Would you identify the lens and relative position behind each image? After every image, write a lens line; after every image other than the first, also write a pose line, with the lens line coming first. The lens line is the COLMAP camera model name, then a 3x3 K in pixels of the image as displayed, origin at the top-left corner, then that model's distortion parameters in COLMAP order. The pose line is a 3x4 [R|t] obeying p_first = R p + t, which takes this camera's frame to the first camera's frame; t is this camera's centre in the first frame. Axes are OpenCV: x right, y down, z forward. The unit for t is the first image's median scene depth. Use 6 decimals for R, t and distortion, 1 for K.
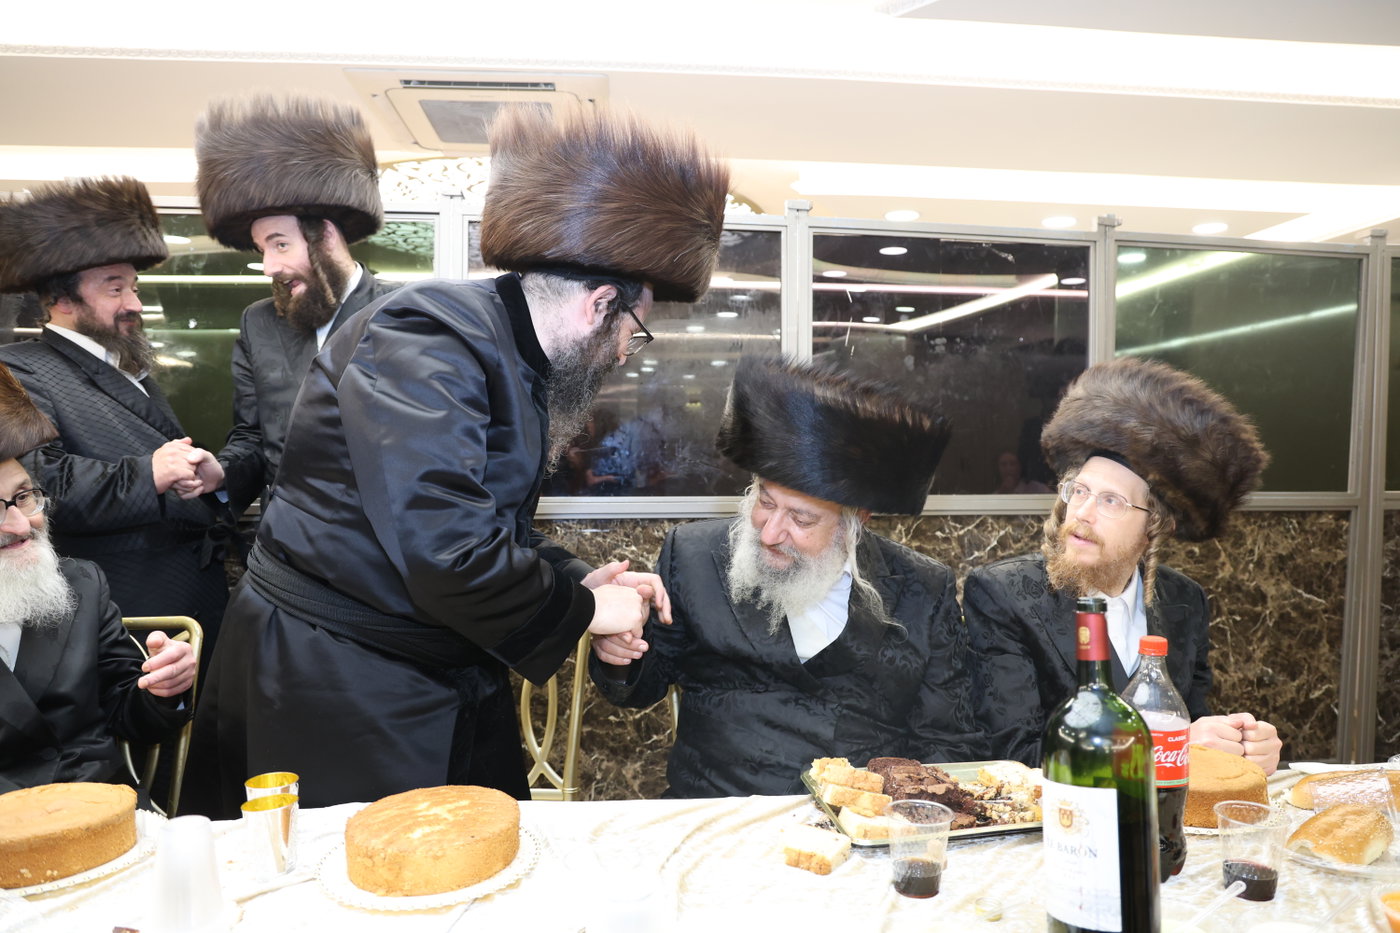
lens RADIAL K [[968.0, 0, 700.0], [0, 968.0, 466.5], [0, 0, 1]] dist [-0.076151, 0.068381]
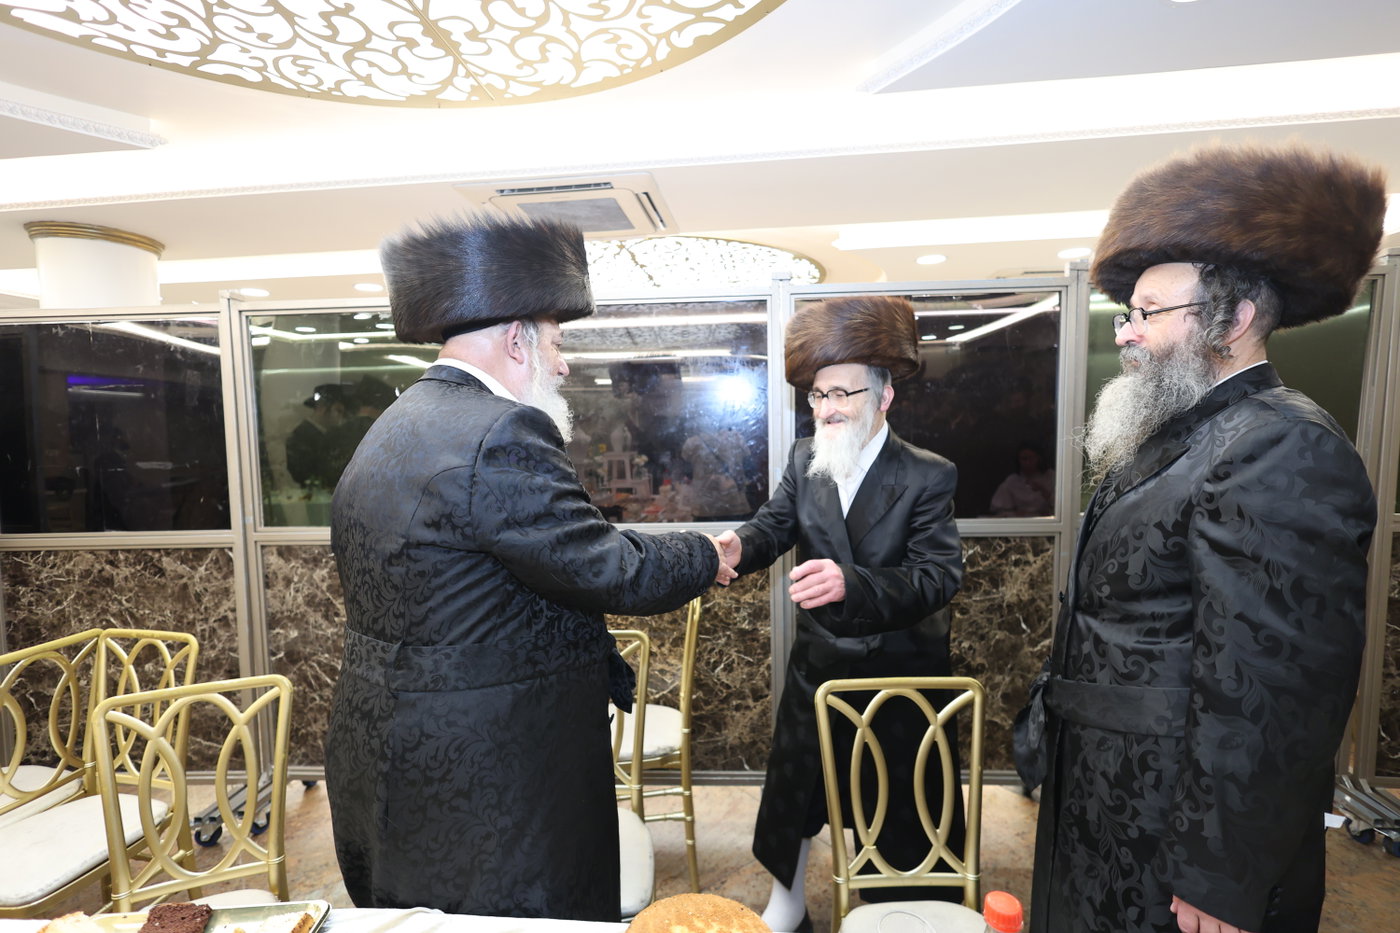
lens RADIAL K [[656.2, 0, 696.2], [0, 656.2, 476.5], [0, 0, 1]] dist [0.017215, 0.000026]
pose [[0.979551, -0.007184, -0.201069, 0.171041], [0.018328, 0.998394, 0.053614, -0.075704], [0.200361, -0.056203, 0.978109, 0.197949]]
